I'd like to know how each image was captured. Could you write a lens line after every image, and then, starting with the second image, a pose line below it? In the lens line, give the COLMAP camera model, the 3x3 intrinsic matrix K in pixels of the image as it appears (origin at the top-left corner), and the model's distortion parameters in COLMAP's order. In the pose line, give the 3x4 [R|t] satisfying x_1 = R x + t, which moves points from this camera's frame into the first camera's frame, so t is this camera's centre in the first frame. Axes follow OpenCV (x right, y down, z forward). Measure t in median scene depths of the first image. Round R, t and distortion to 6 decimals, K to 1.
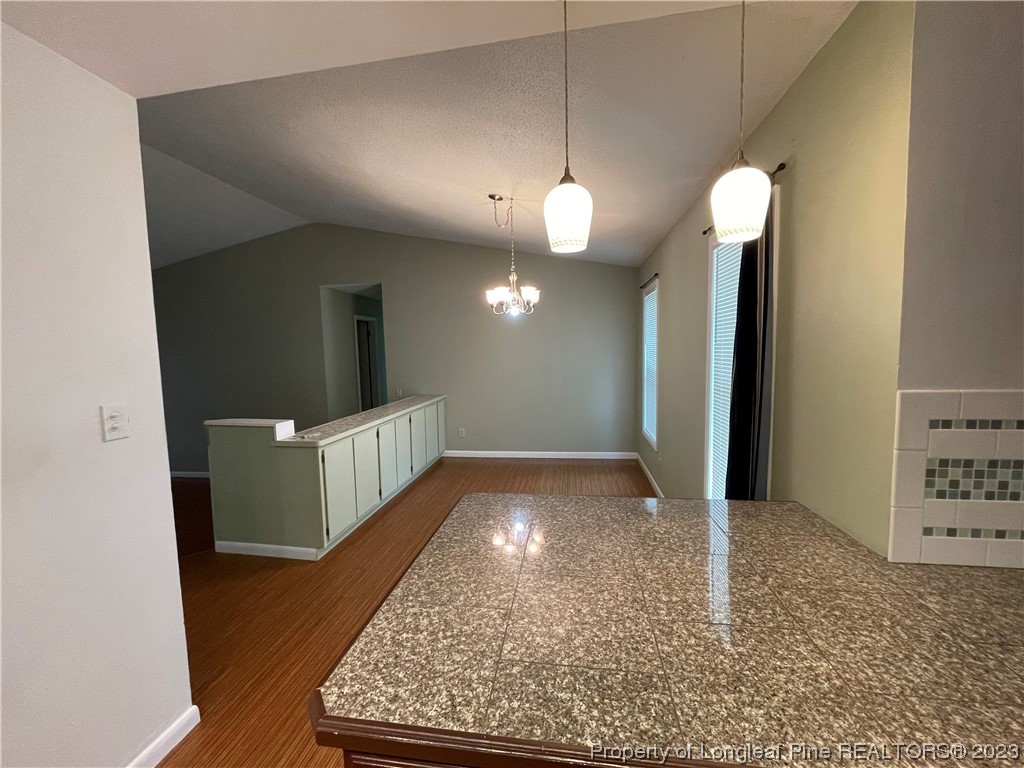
lens RADIAL K [[402.3, 0, 512.0], [0, 402.3, 384.0], [0, 0, 1]] dist [0.000555, -0.000173]
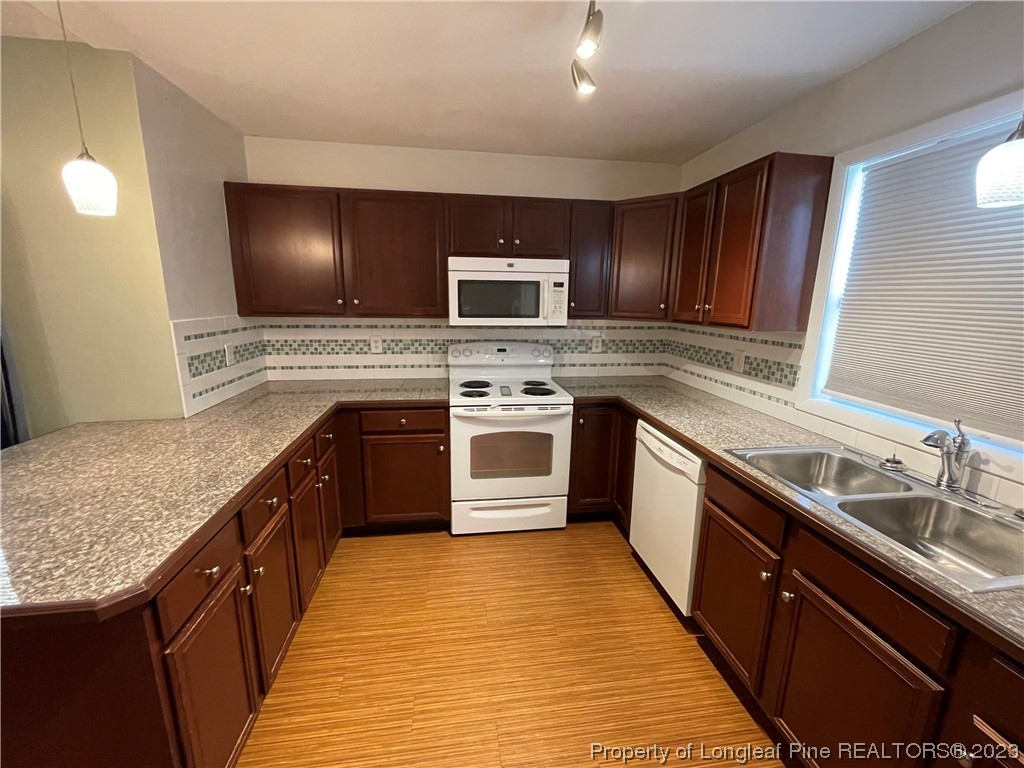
lens RADIAL K [[411.1, 0, 512.0], [0, 411.1, 384.0], [0, 0, 1]] dist [-0.001955, -0.000328]
pose [[-0.298720, -0.172094, 0.938696, -1.256866], [0.072229, 0.976708, 0.202049, 0.031387], [-0.951603, 0.128157, -0.279333, 0.119101]]
